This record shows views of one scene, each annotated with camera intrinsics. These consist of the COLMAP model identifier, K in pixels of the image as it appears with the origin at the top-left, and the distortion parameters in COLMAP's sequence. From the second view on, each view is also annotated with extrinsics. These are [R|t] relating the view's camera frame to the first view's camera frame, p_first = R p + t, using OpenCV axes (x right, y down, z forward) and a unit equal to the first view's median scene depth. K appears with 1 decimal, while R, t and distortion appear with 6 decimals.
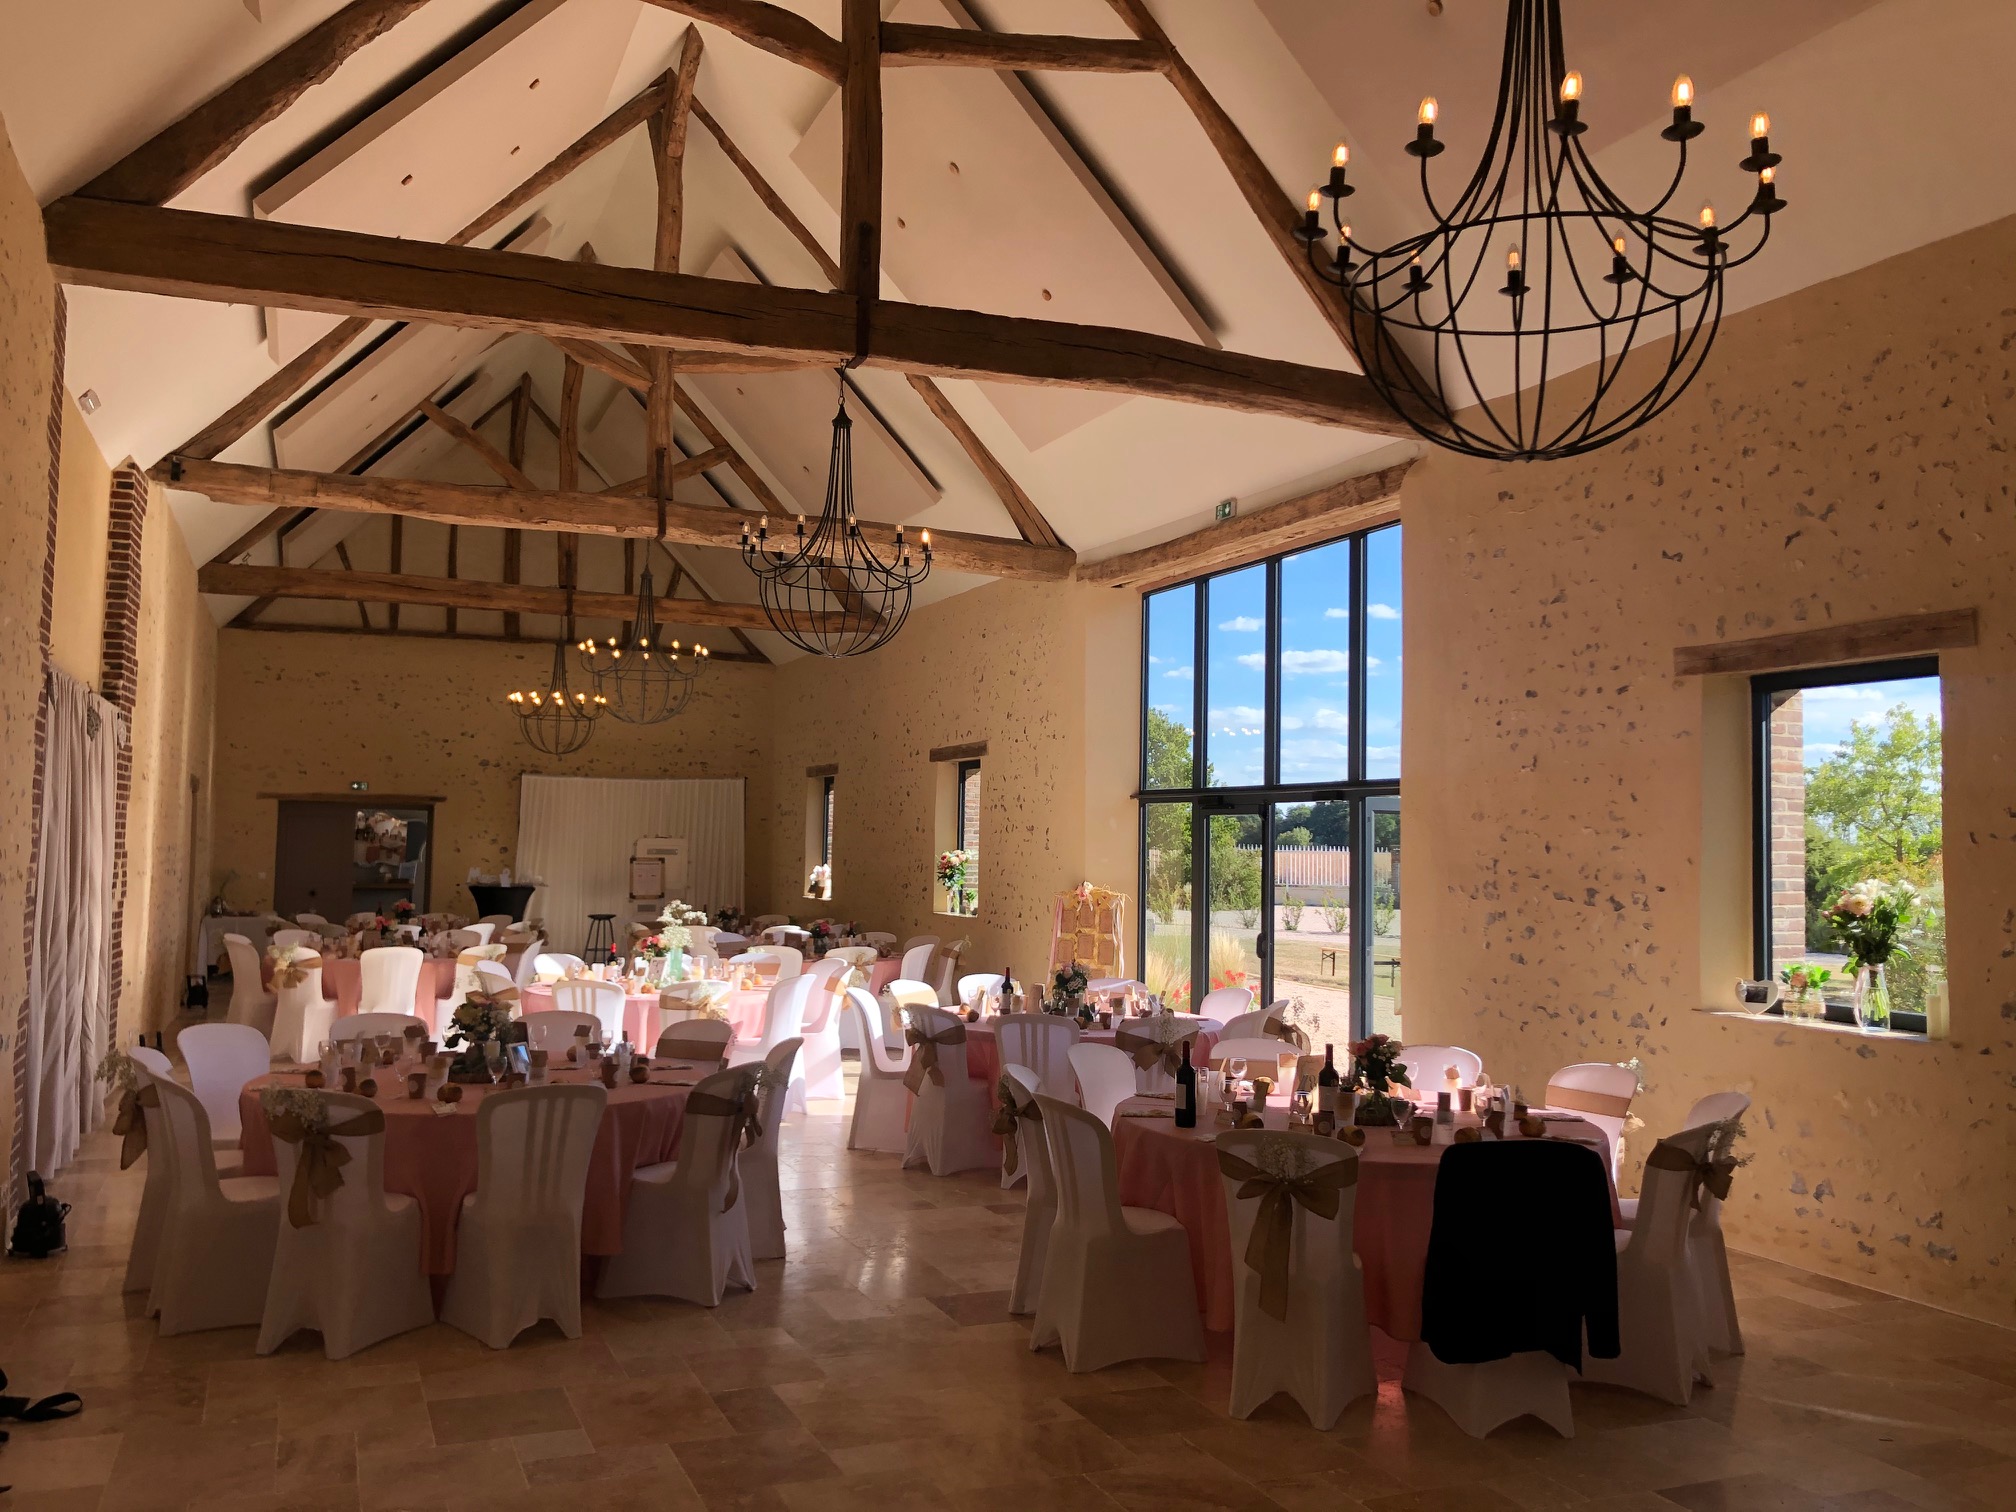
lens RADIAL K [[1646.1, 0, 991.3], [0, 1646.1, 749.7], [0, 0, 1]] dist [0.061540, -0.046697]
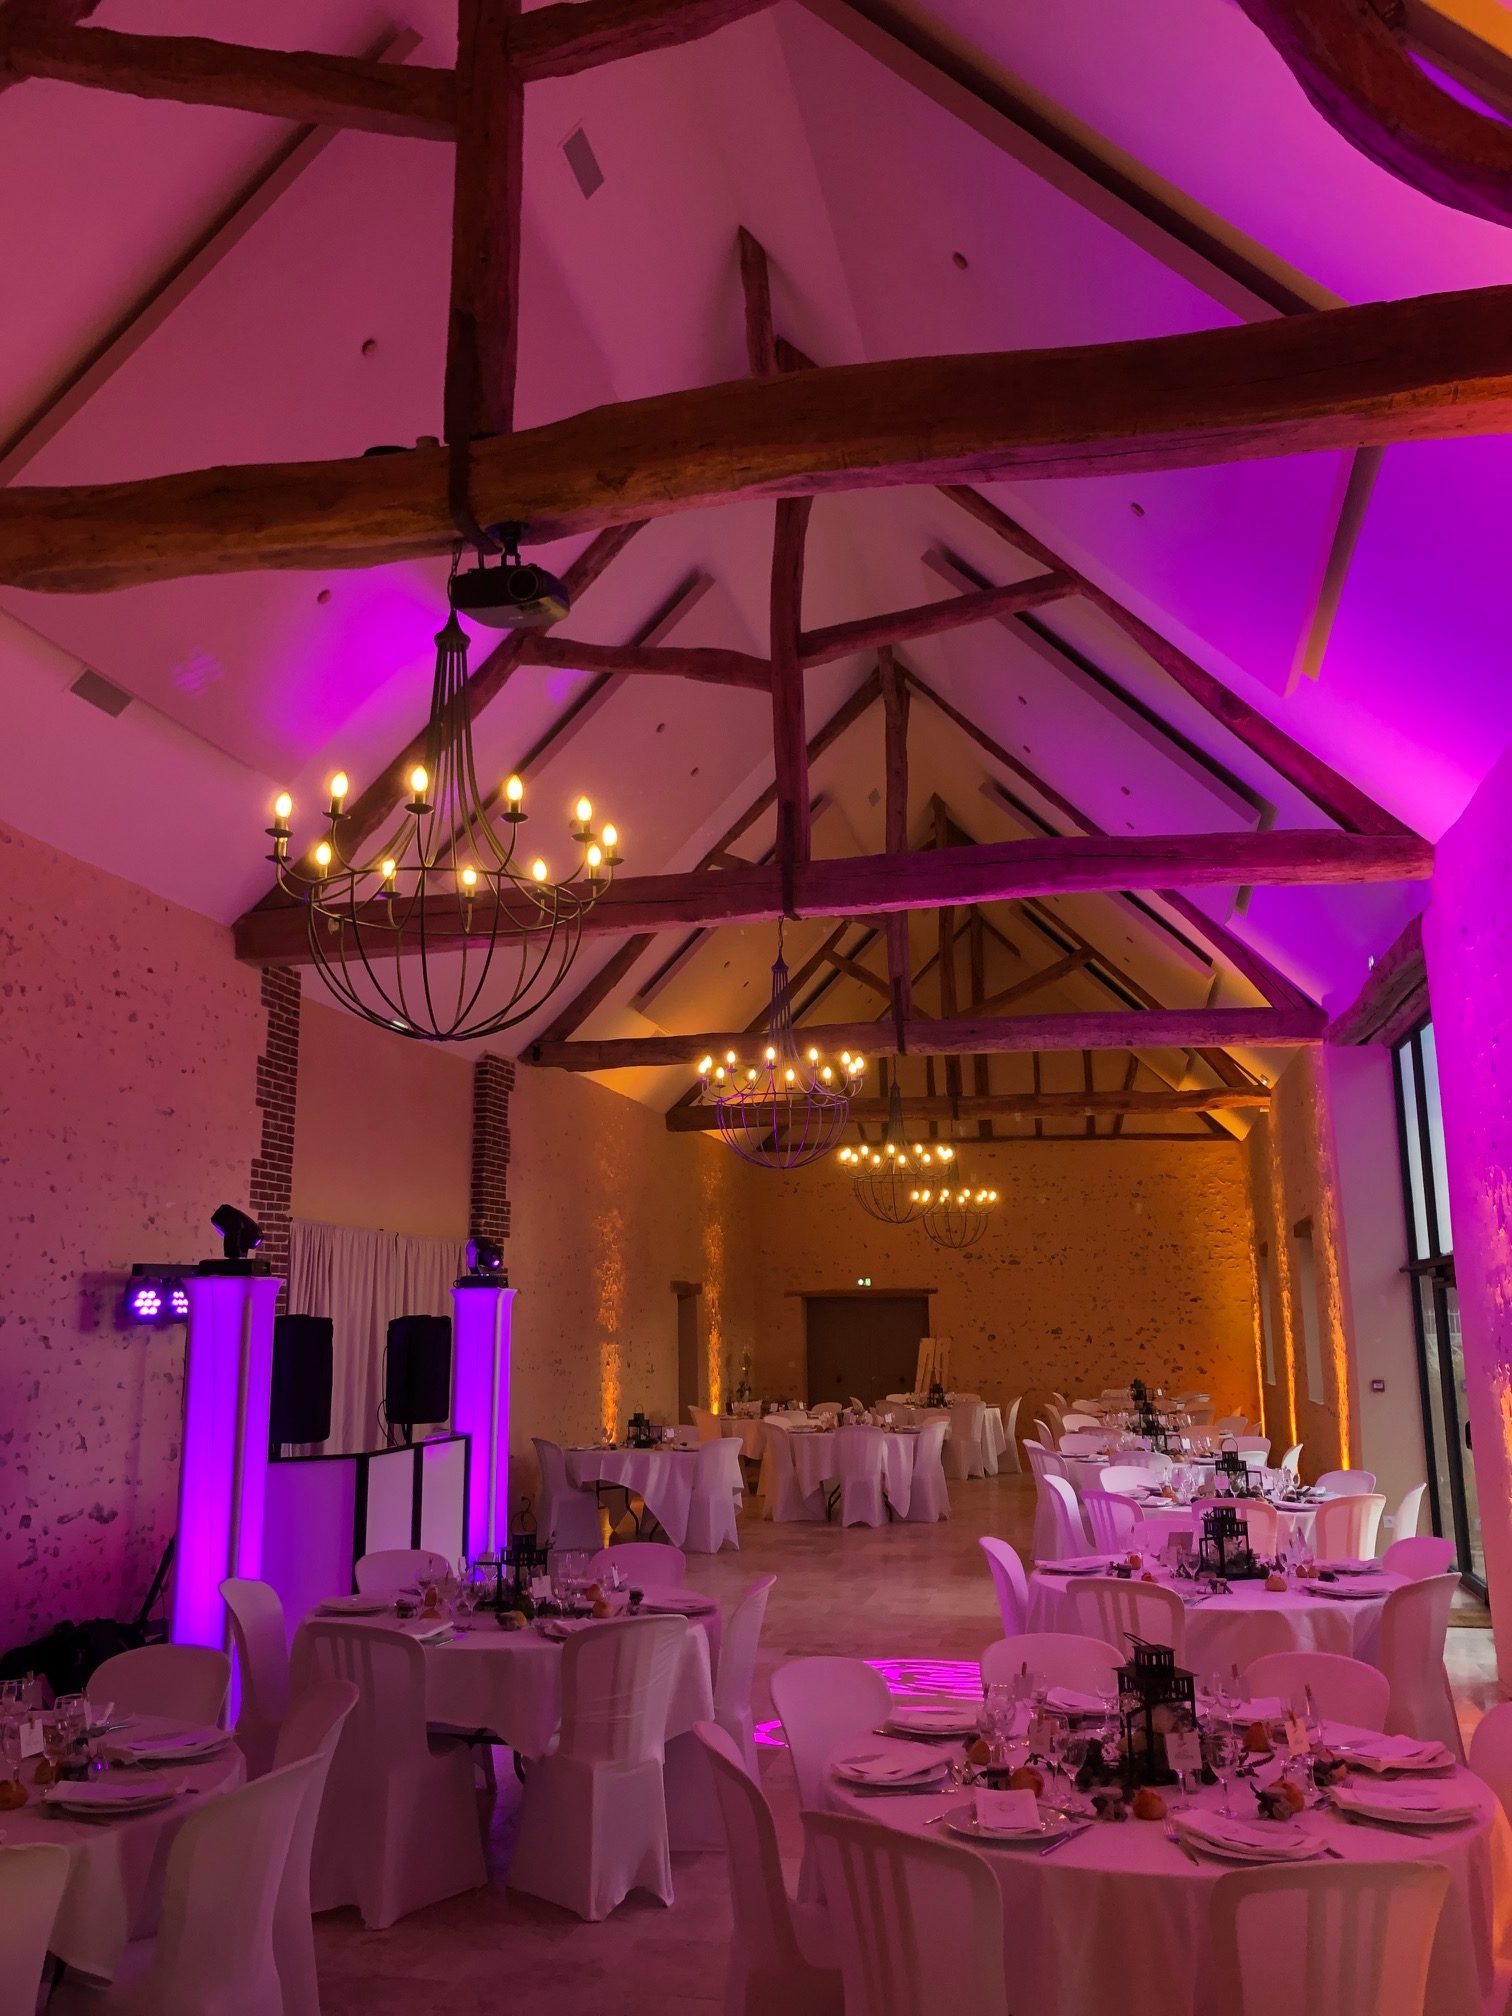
lens RADIAL K [[1646.1, 0, 746.8], [0, 1646.1, 1011.4], [0, 0, 1]] dist [0.061540, -0.046697]
pose [[0.819457, -0.130663, -0.558048, 0.409555], [0.056958, 0.987412, -0.147556, 0.001556], [0.570303, 0.089130, 0.816584, 0.030111]]
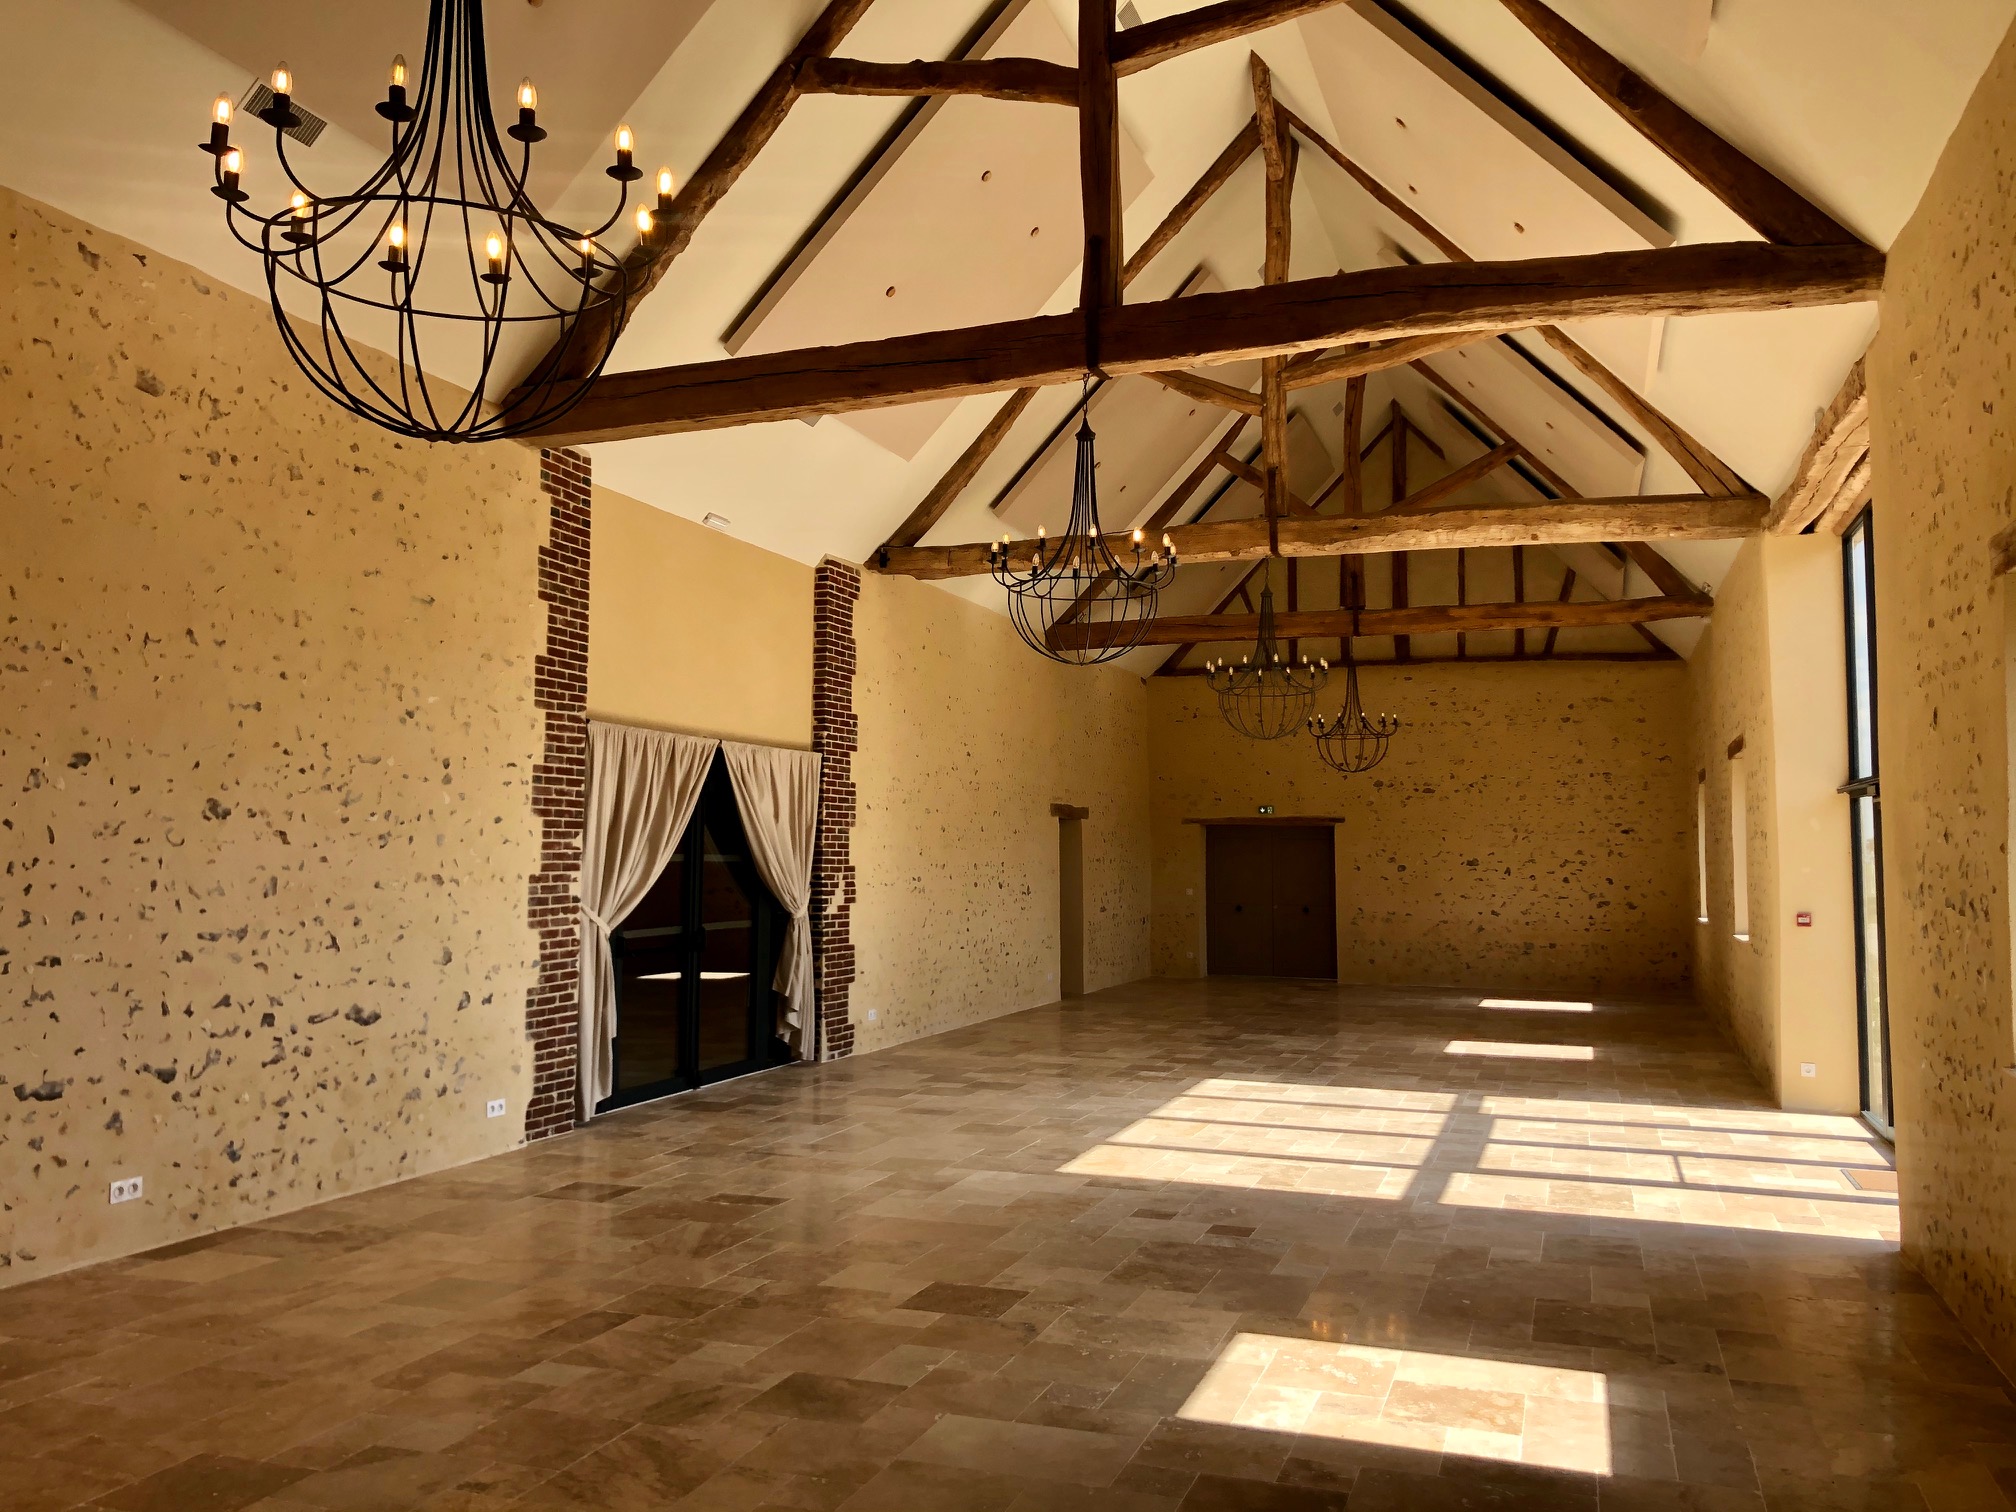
lens RADIAL K [[1646.1, 0, 988.5], [0, 1646.1, 751.0], [0, 0, 1]] dist [0.061540, -0.046697]
pose [[0.740589, -0.057017, -0.669535, 0.411432], [0.046530, 0.998353, -0.033551, 0.021590], [0.670346, -0.006306, 0.742022, 0.153552]]
